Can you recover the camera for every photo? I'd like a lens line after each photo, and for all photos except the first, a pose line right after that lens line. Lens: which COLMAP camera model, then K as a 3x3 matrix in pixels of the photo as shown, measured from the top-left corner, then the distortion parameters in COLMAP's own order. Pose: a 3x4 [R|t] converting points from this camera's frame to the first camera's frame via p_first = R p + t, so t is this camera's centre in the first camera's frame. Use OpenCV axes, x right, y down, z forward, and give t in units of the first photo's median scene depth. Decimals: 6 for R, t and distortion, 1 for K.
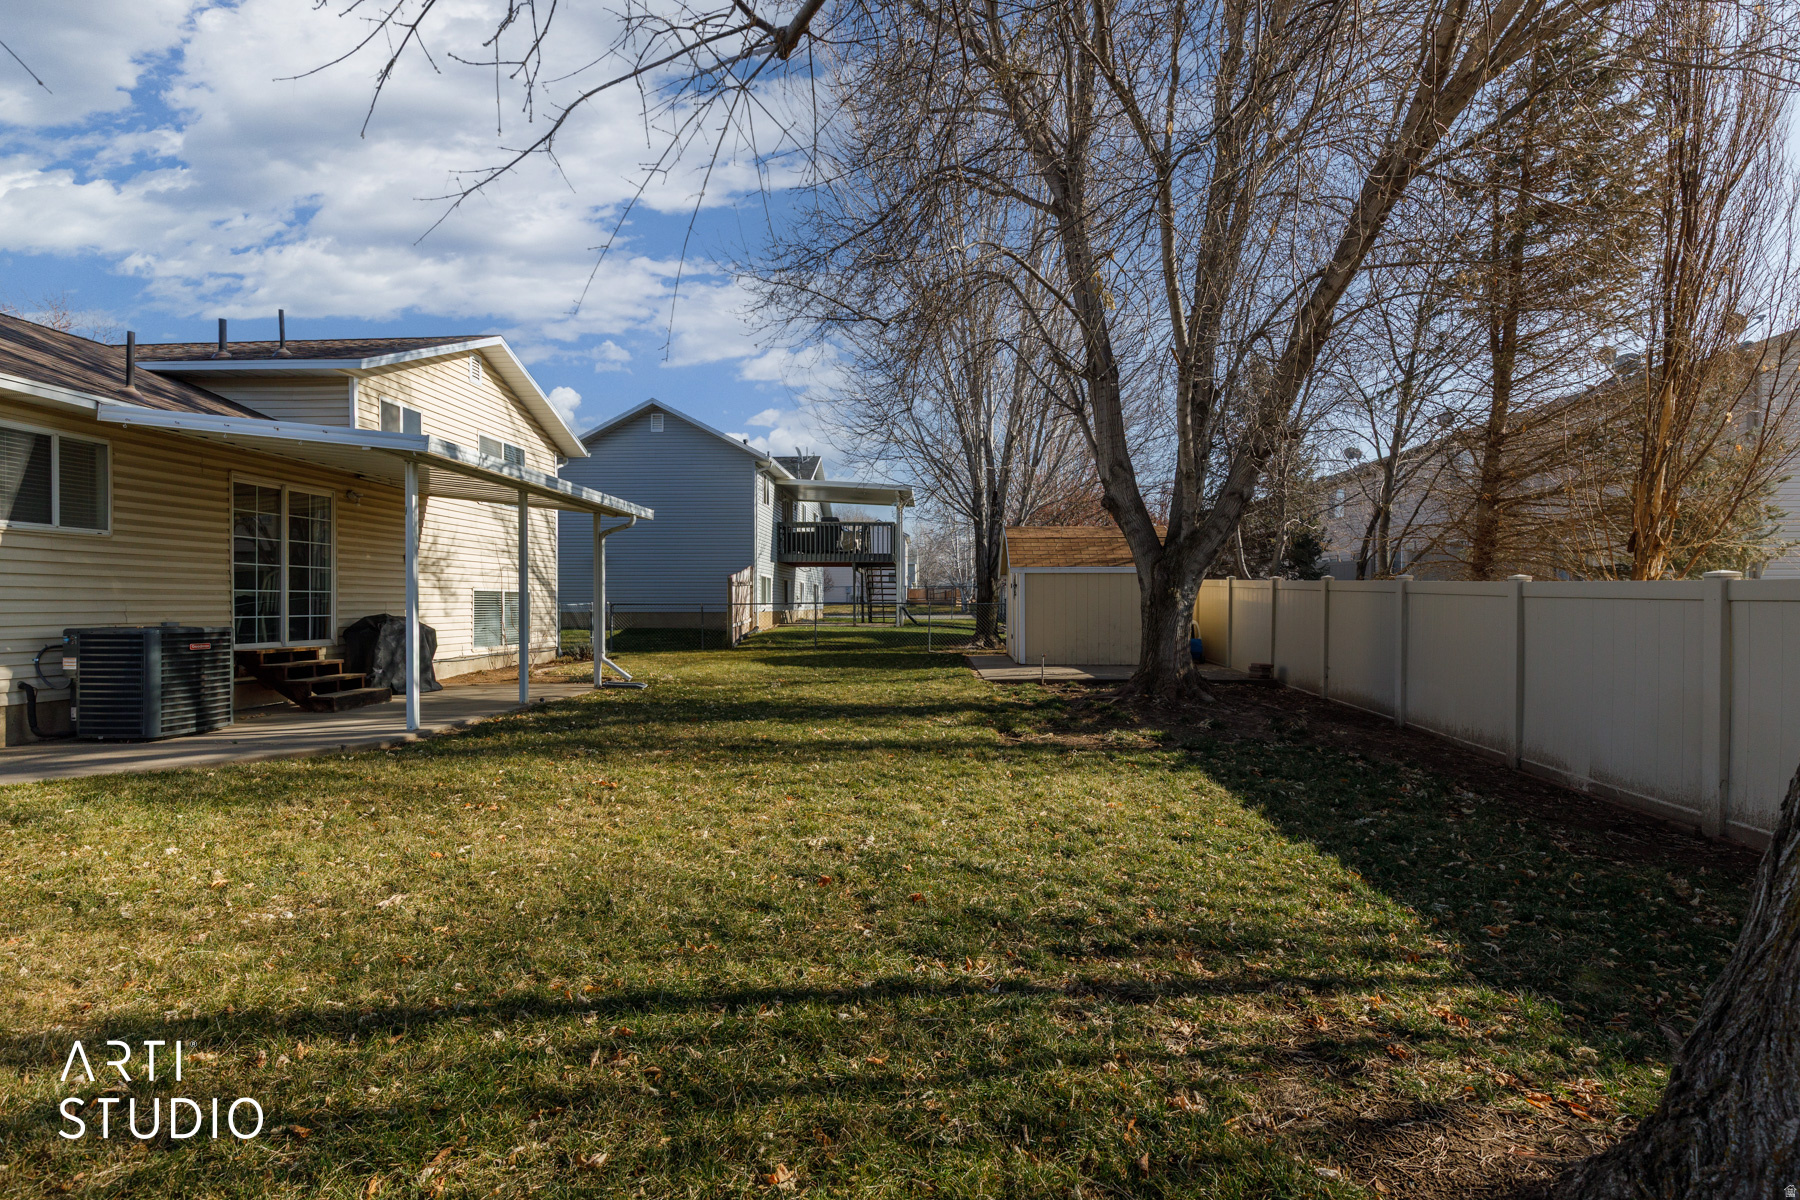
lens RADIAL K [[817.6, 0, 897.8], [0, 817.6, 606.8], [0, 0, 1]] dist [0.014211, -0.002158]
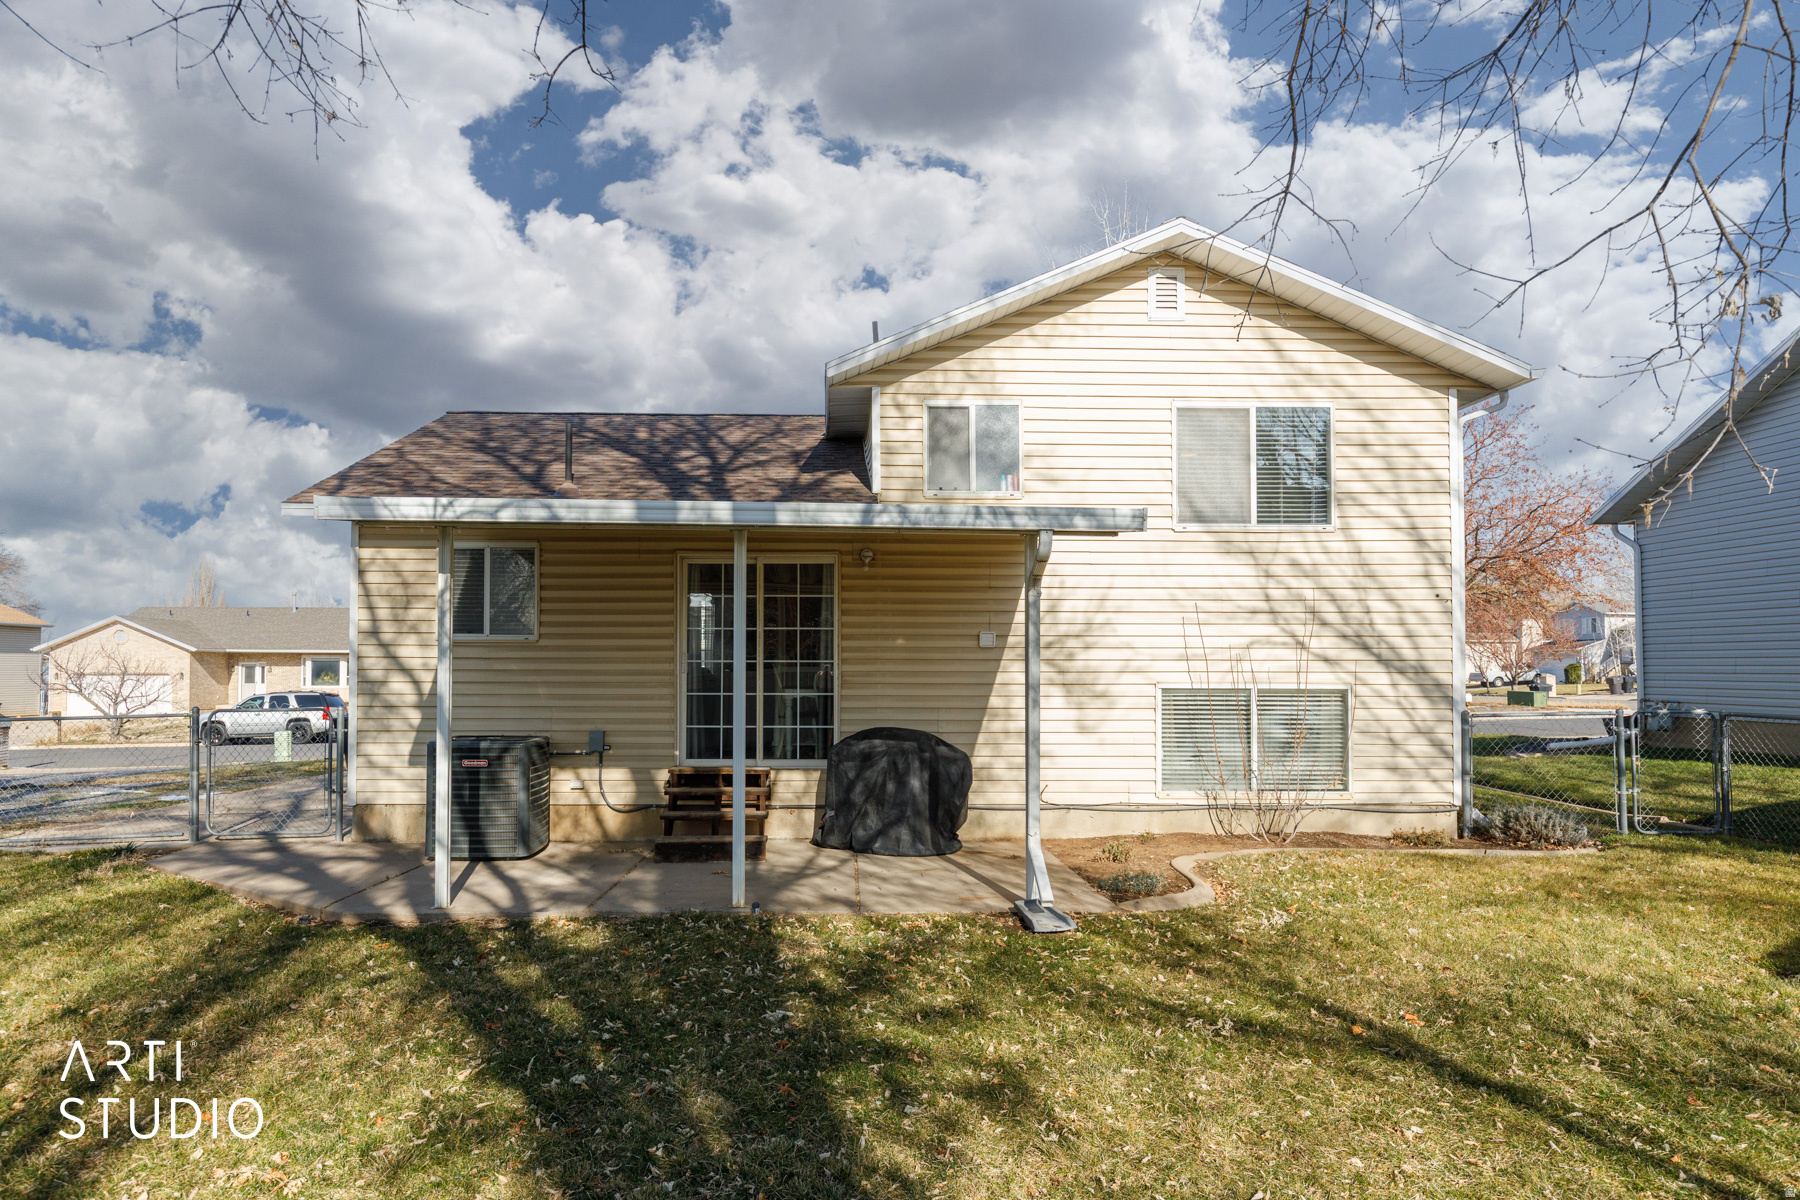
lens RADIAL K [[1161.0, 0, 868.6], [0, 1161.0, 640.3], [0, 0, 1]] dist [0.003670, 0.001031]
pose [[0.092159, -0.022656, -0.995487, 0.440689], [-0.006139, 0.999709, -0.023321, -0.056489], [0.995725, 0.008260, 0.091993, 1.264149]]
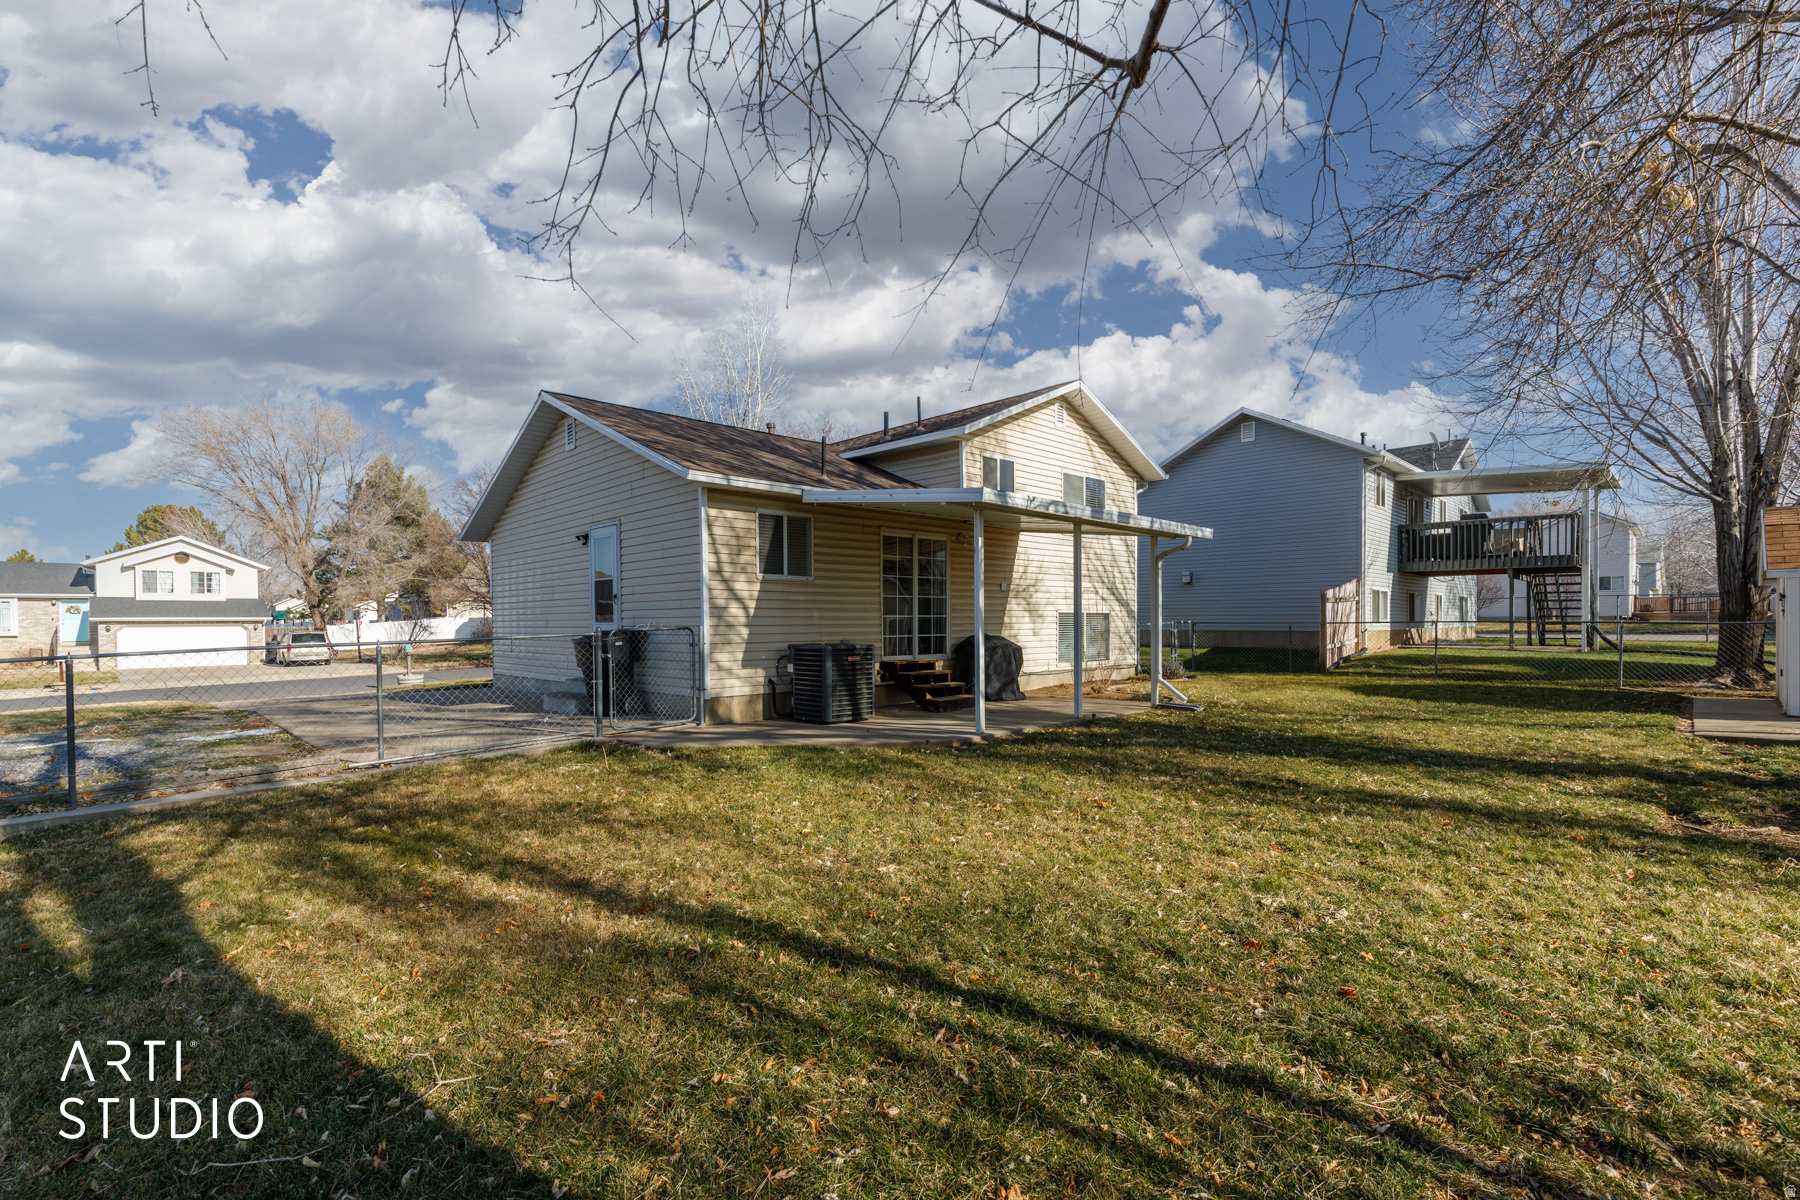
lens RADIAL K [[817.6, 0, 884.9], [0, 817.6, 628.0], [0, 0, 1]] dist [0.014211, -0.002158]
pose [[0.738178, 0.002902, -0.674600, 0.108527], [0.002331, 0.999974, 0.006853, -0.011819], [0.674602, -0.006631, 0.738151, 0.026197]]
